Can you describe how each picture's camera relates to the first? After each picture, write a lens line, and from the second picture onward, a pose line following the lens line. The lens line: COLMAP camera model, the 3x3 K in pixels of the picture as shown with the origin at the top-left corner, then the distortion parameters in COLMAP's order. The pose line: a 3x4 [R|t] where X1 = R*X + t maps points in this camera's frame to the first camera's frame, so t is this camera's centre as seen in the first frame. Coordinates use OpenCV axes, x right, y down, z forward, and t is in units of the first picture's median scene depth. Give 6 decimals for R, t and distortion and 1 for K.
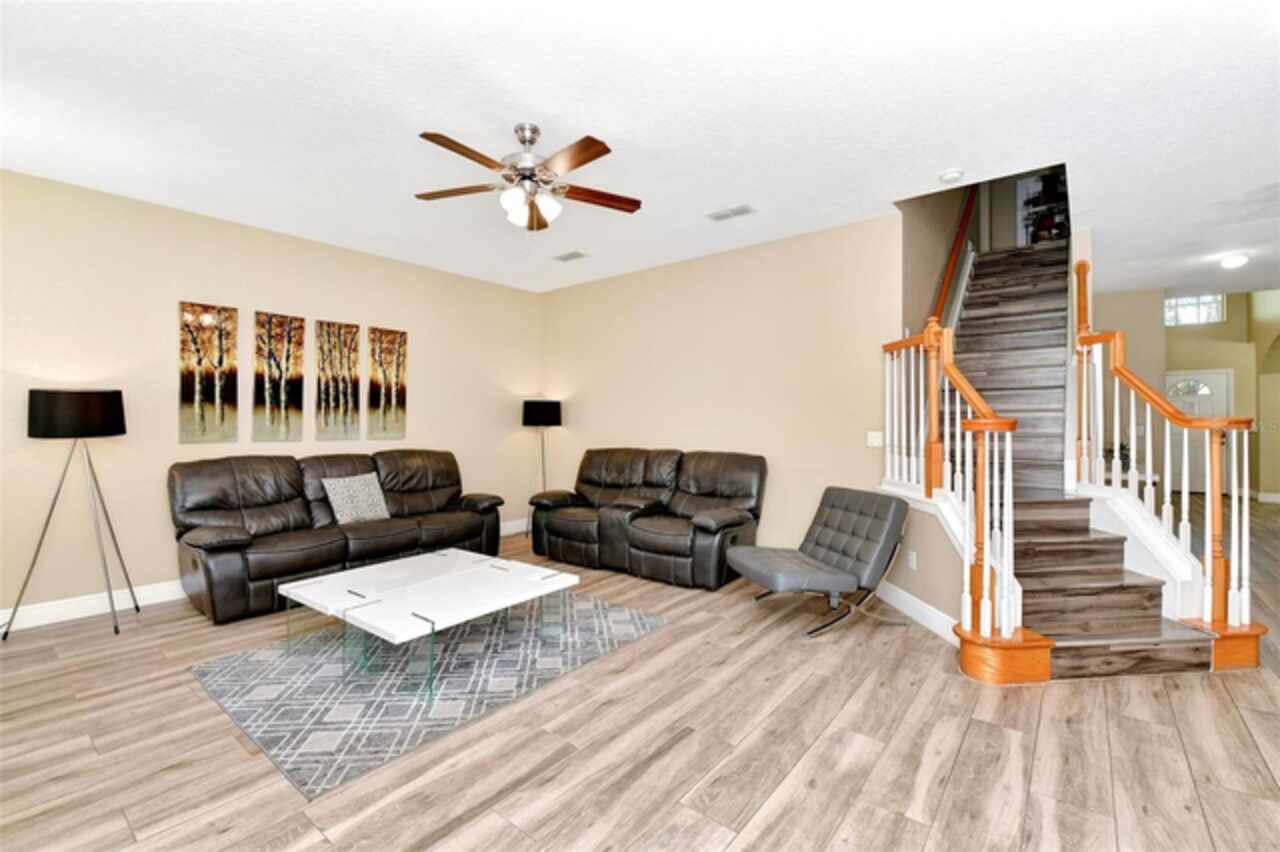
lens RADIAL K [[548.8, 0, 641.7], [0, 548.8, 423.2], [0, 0, 1]] dist [-0.002647, -0.007195]
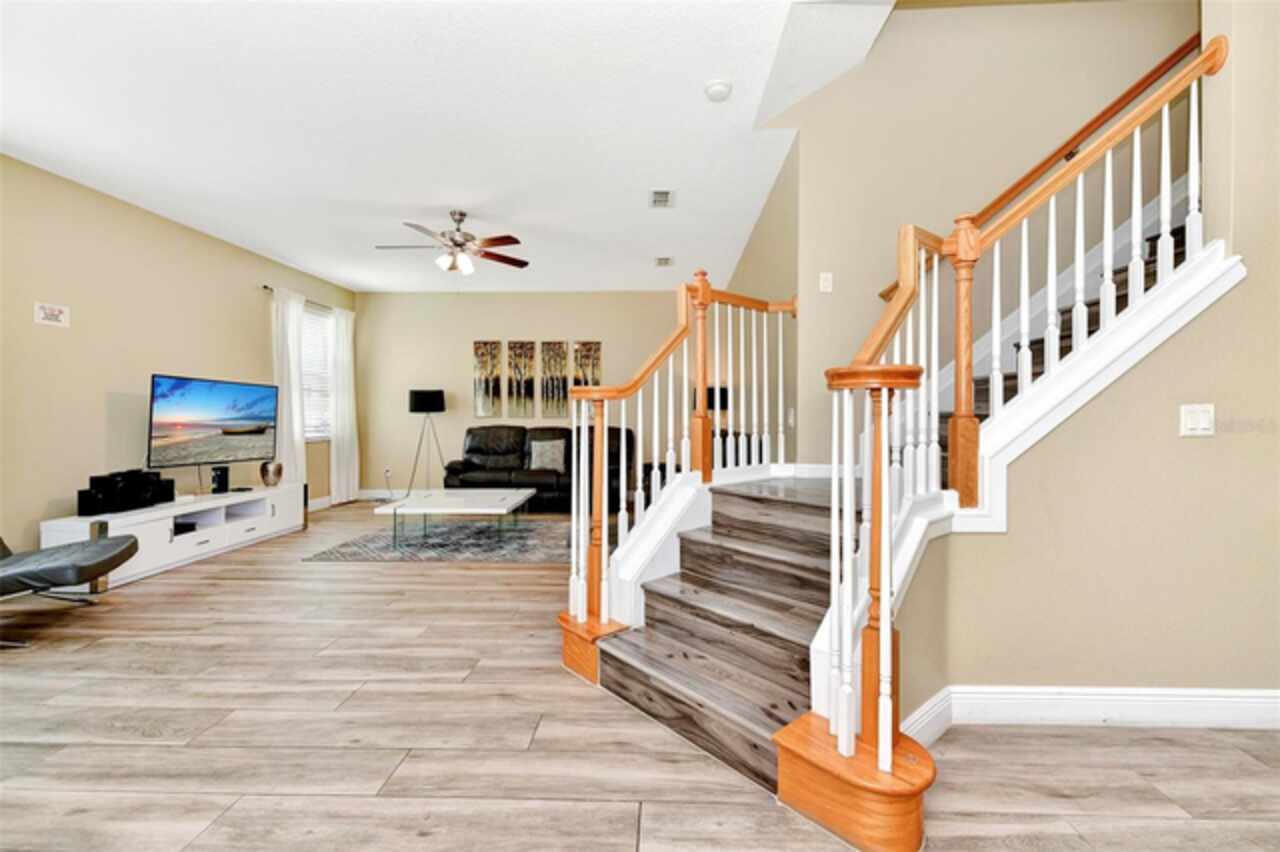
lens RADIAL K [[544.5, 0, 646.0], [0, 544.5, 413.7], [0, 0, 1]] dist [0.009849, 0.000043]
pose [[0.592629, -0.000103, -0.805476, 0.982888], [-0.003965, 0.999988, -0.003045, 0.026953], [0.805466, 0.004998, 0.592621, 0.356002]]
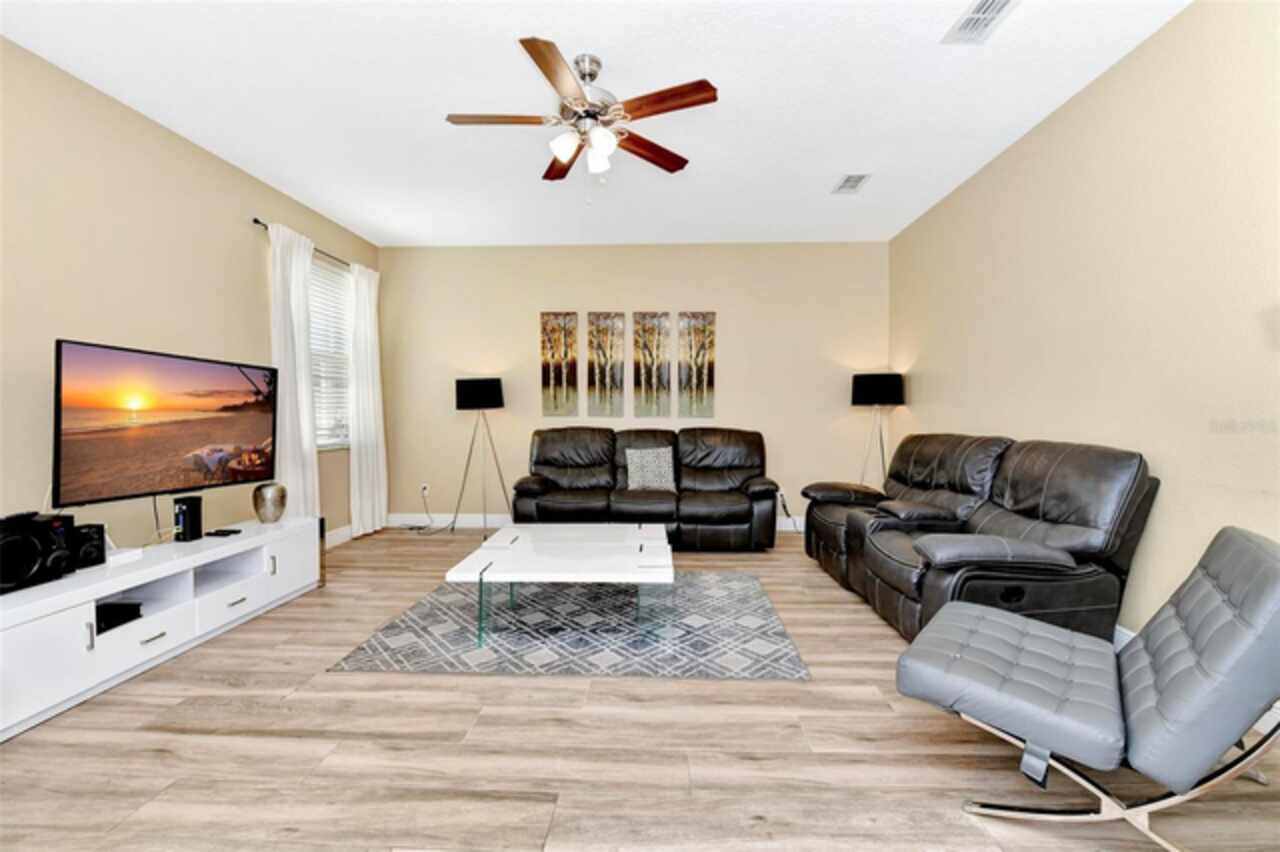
lens RADIAL K [[548.8, 0, 641.7], [0, 548.8, 423.2], [0, 0, 1]] dist [-0.002647, -0.007195]
pose [[0.589114, 0.015587, -0.807900, 0.409256], [-0.003935, 0.999857, 0.016421, 0.030276], [0.808040, -0.006495, 0.589091, 0.377806]]
